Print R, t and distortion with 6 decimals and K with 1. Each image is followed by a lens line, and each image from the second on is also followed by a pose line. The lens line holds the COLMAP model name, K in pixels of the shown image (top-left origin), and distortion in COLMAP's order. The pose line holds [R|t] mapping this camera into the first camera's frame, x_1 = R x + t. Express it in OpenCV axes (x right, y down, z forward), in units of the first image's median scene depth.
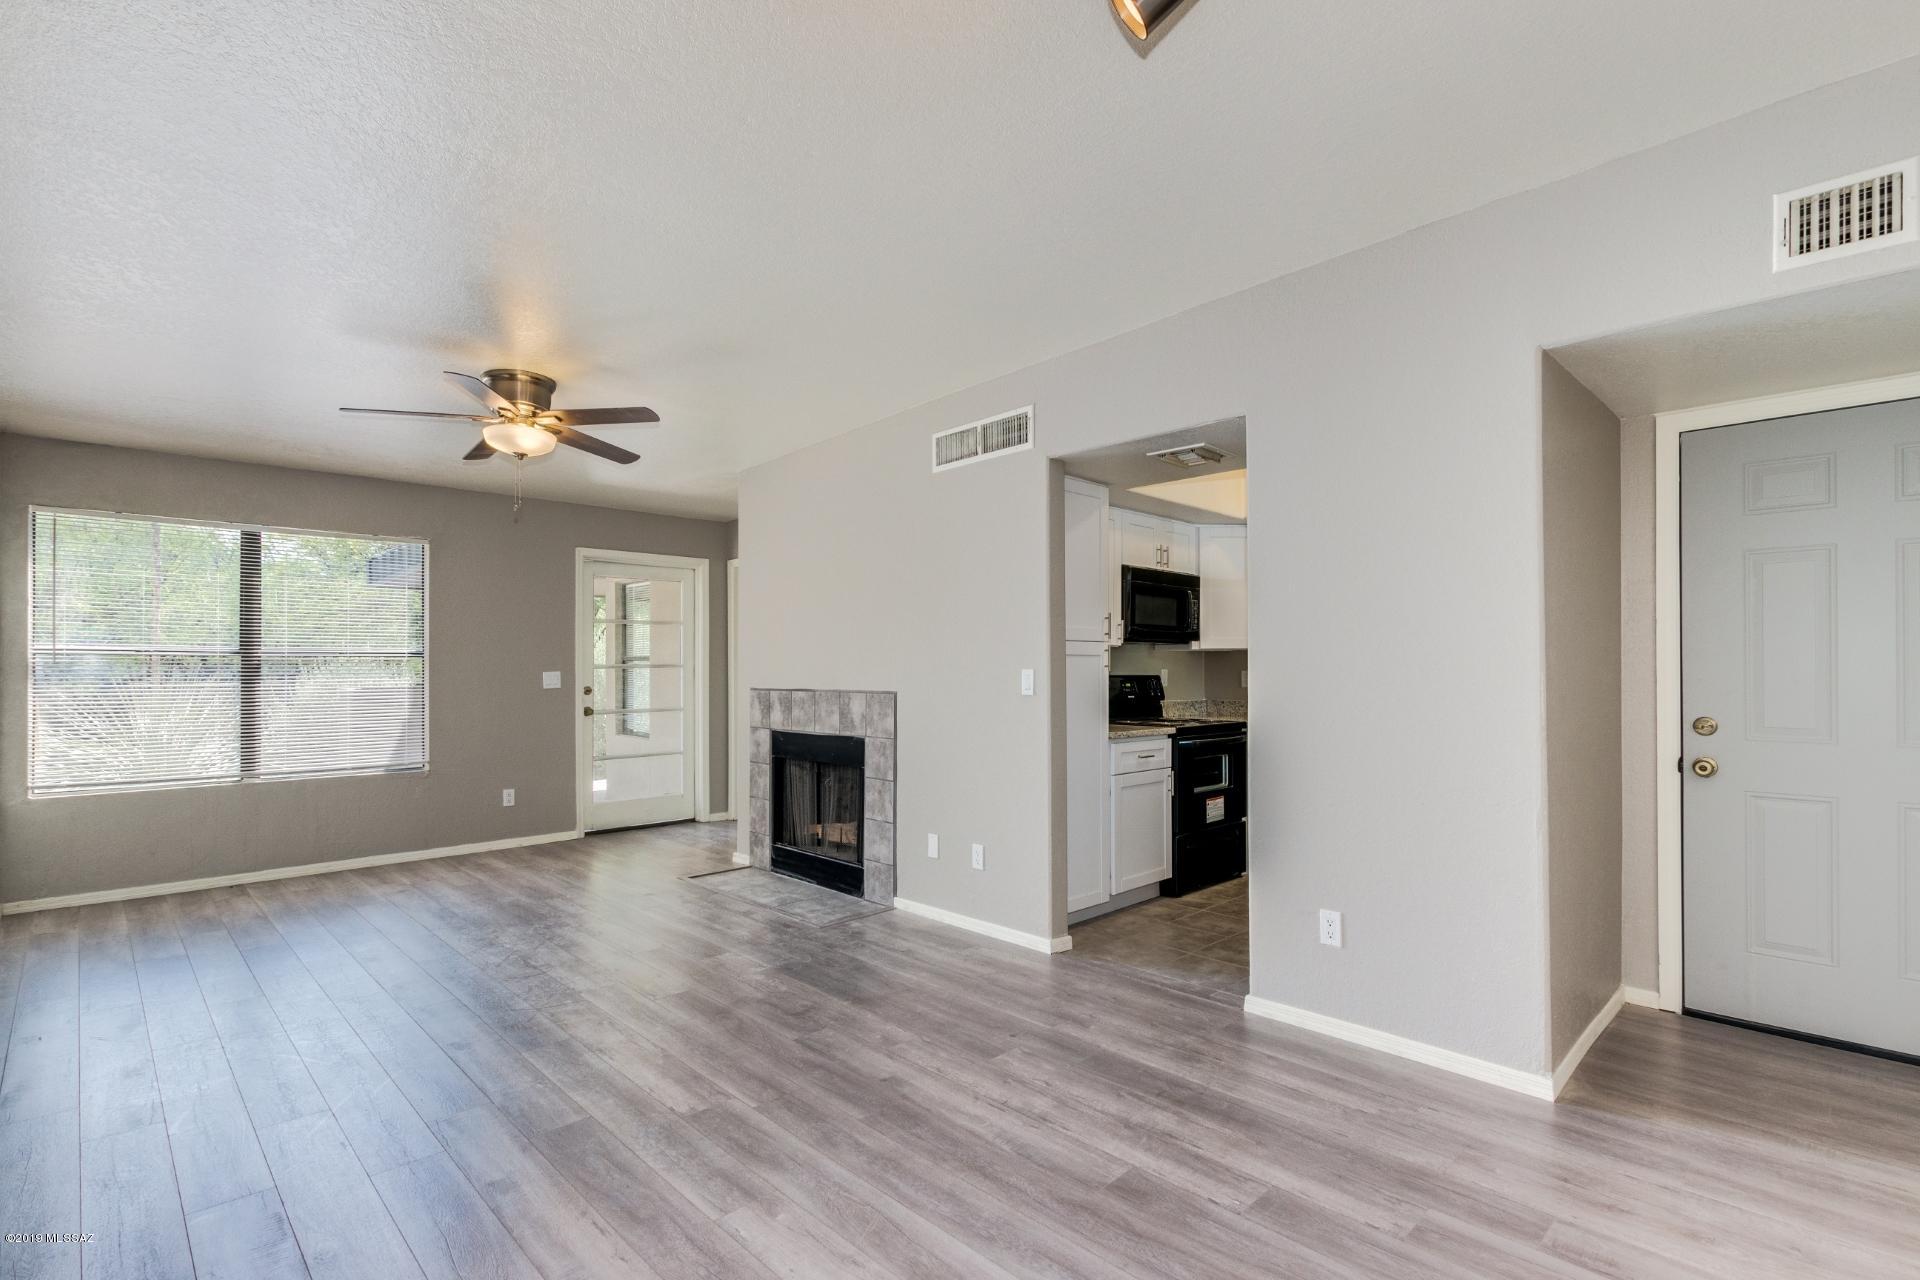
lens RADIAL K [[885.4, 0, 951.2], [0, 885.4, 658.3], [0, 0, 1]] dist [-0.001847, -0.000002]
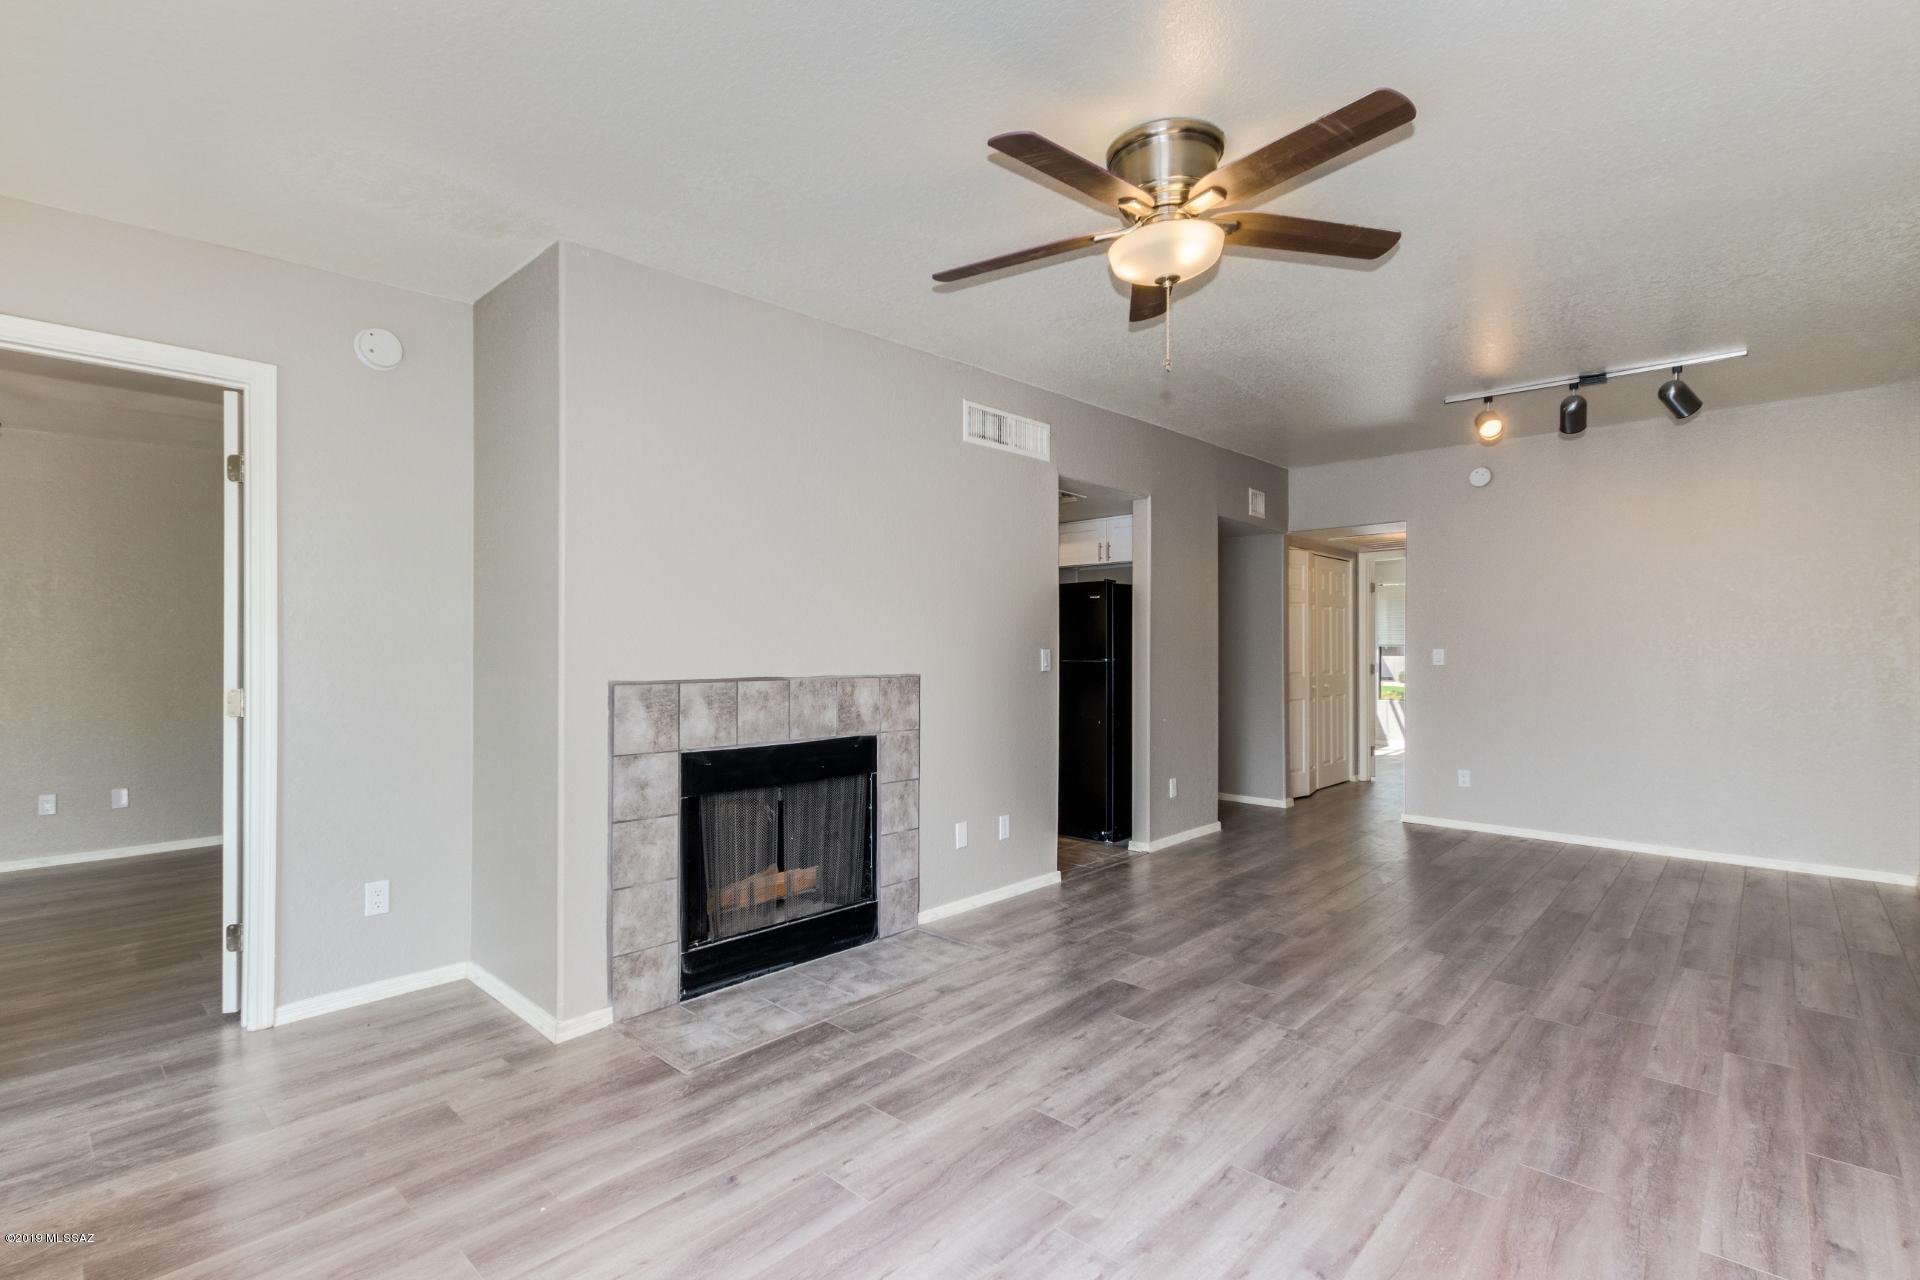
lens RADIAL K [[885.4, 0, 951.1], [0, 885.4, 643.9], [0, 0, 1]] dist [-0.001847, -0.000002]
pose [[-0.050410, 0.008445, 0.998693, -0.879121], [-0.019682, 0.999762, -0.009448, 0.014961], [-0.998535, -0.020133, -0.050231, 0.965462]]
